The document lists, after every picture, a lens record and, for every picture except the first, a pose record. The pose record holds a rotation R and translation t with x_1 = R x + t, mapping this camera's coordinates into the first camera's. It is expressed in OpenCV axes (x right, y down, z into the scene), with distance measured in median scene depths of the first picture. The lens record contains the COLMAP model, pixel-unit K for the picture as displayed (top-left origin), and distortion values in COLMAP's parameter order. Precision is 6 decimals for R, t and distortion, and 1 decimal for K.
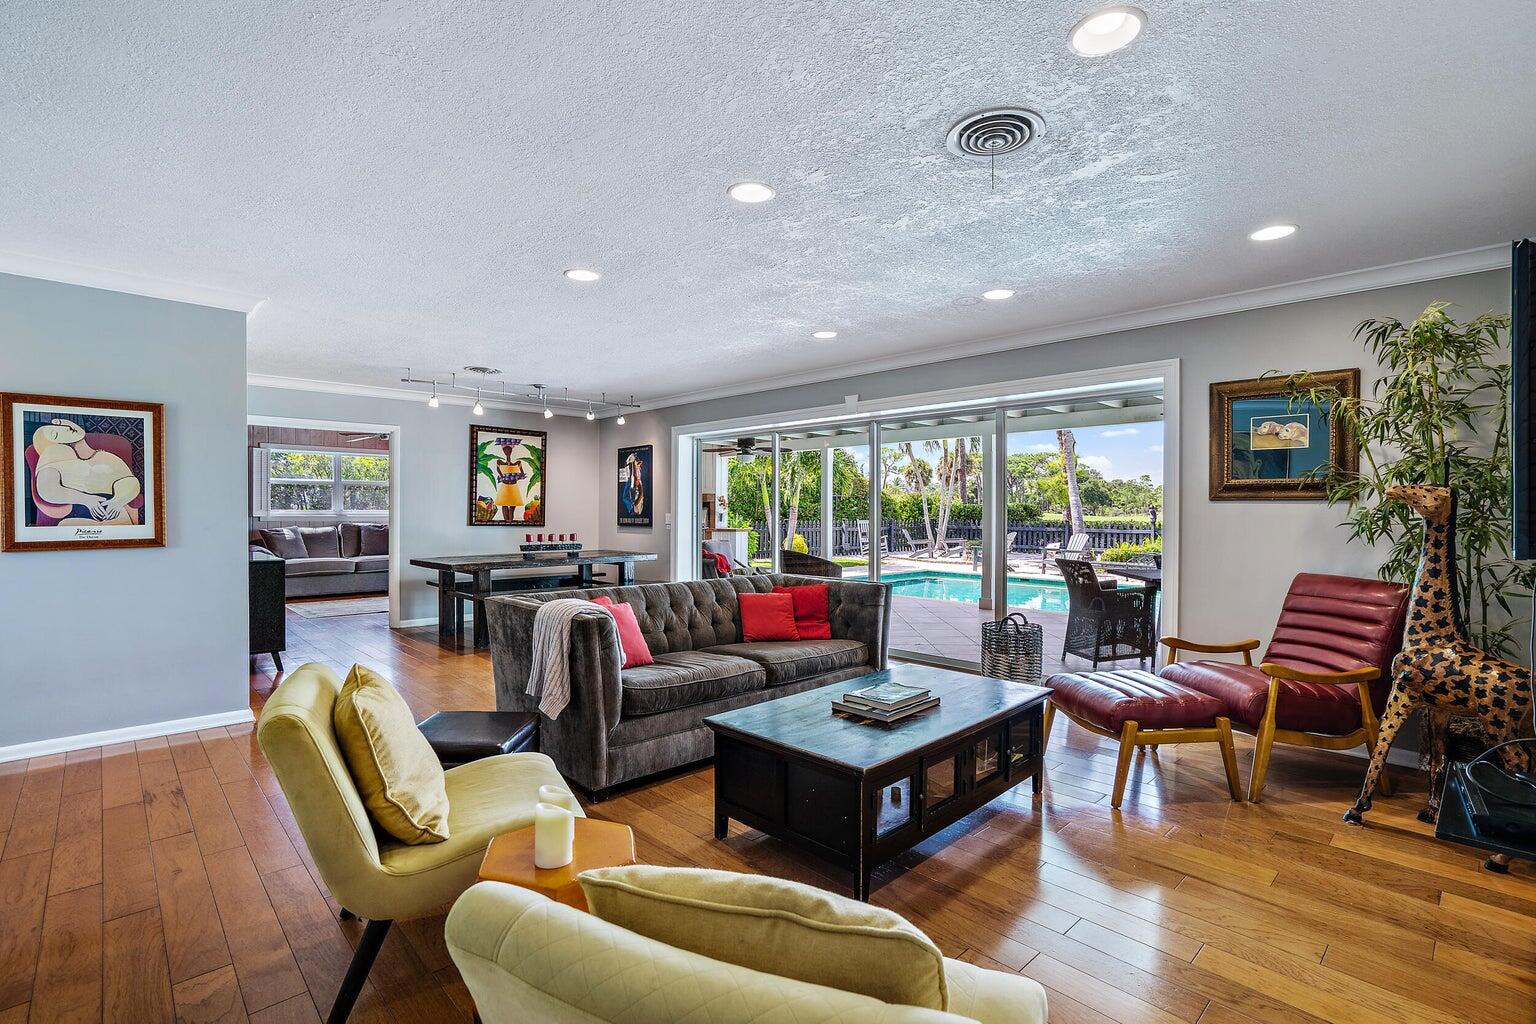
lens RADIAL K [[709.1, 0, 767.6], [0, 709.1, 518.4], [0, 0, 1]] dist [-0.021353, 0.007833]
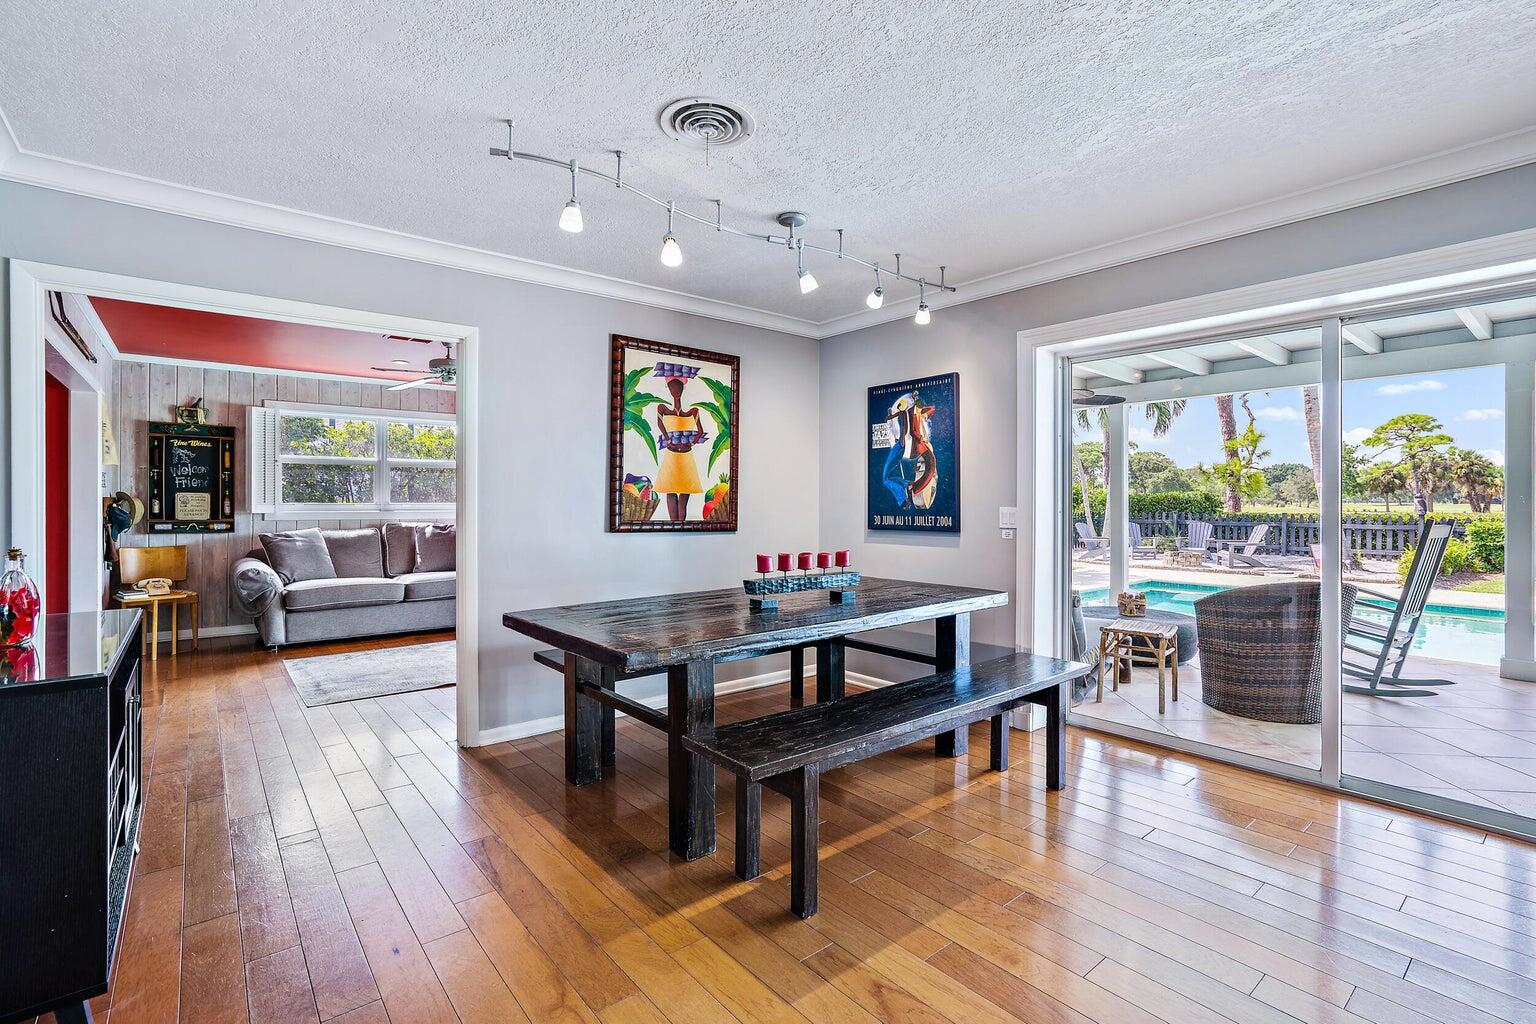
lens RADIAL K [[709.1, 0, 773.3], [0, 709.1, 503.2], [0, 0, 1]] dist [-0.021353, 0.007833]
pose [[0.997348, -0.003253, -0.072712, -0.256127], [0.002511, 0.999944, -0.010294, -0.004920], [0.072742, 0.010084, 0.997300, 0.479186]]
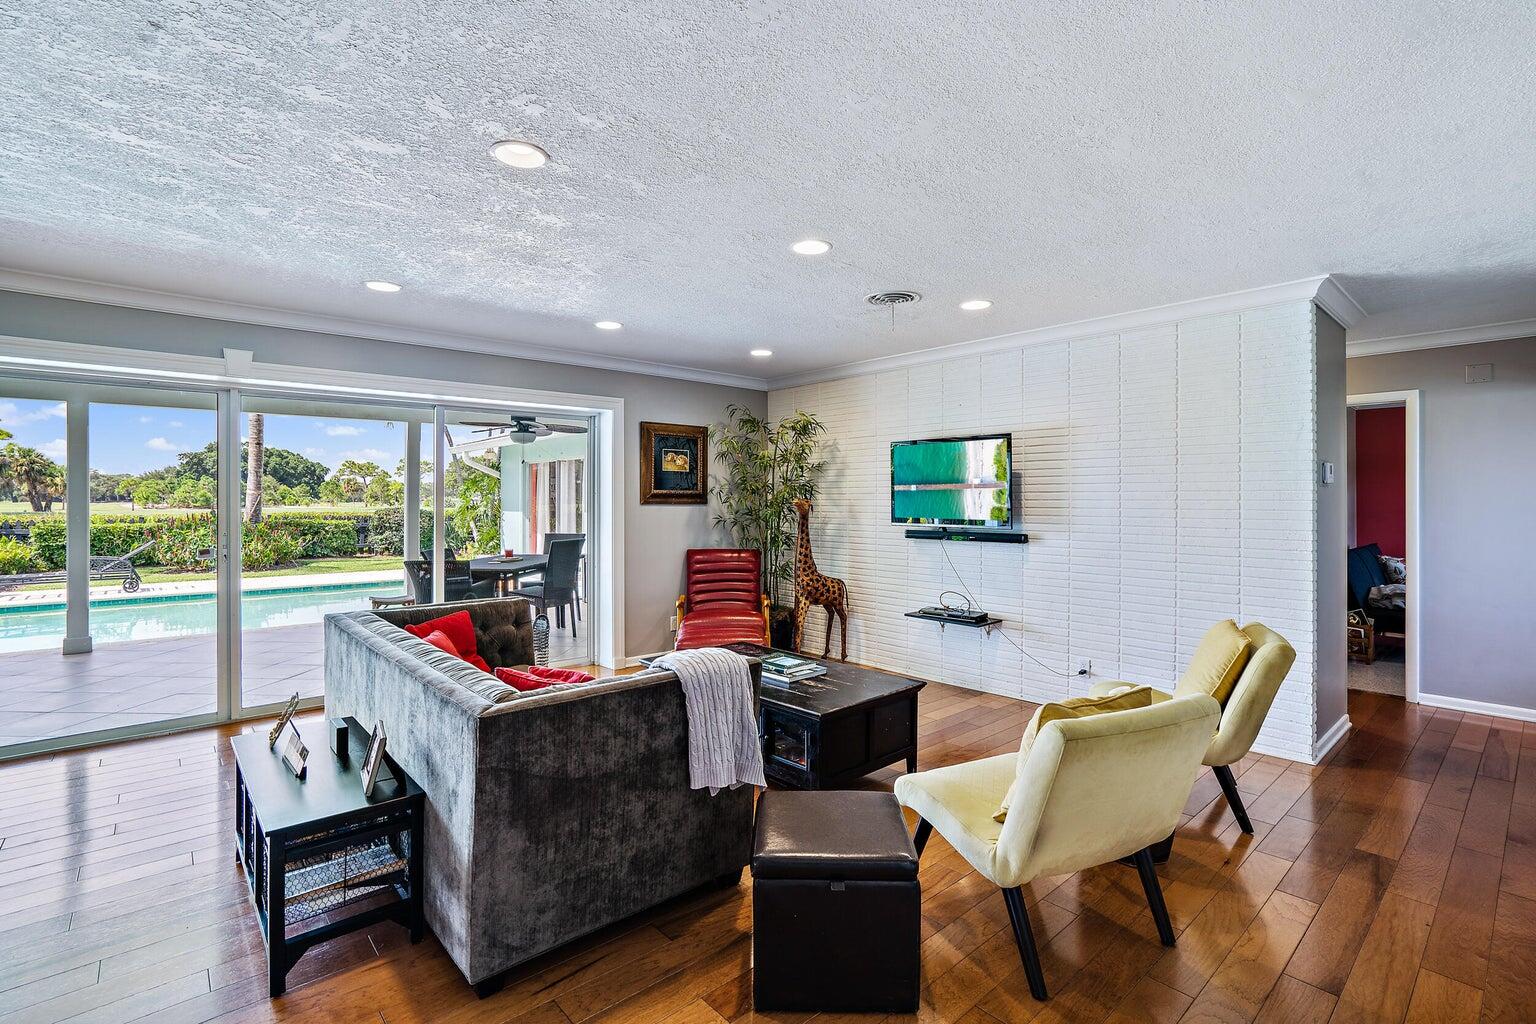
lens RADIAL K [[709.1, 0, 771.4], [0, 709.1, 500.3], [0, 0, 1]] dist [-0.021353, 0.007833]
pose [[0.045588, -0.004534, 0.998950, -0.387658], [0.012140, 0.999918, 0.003985, -0.017705], [-0.998887, 0.011946, 0.045639, 0.333941]]
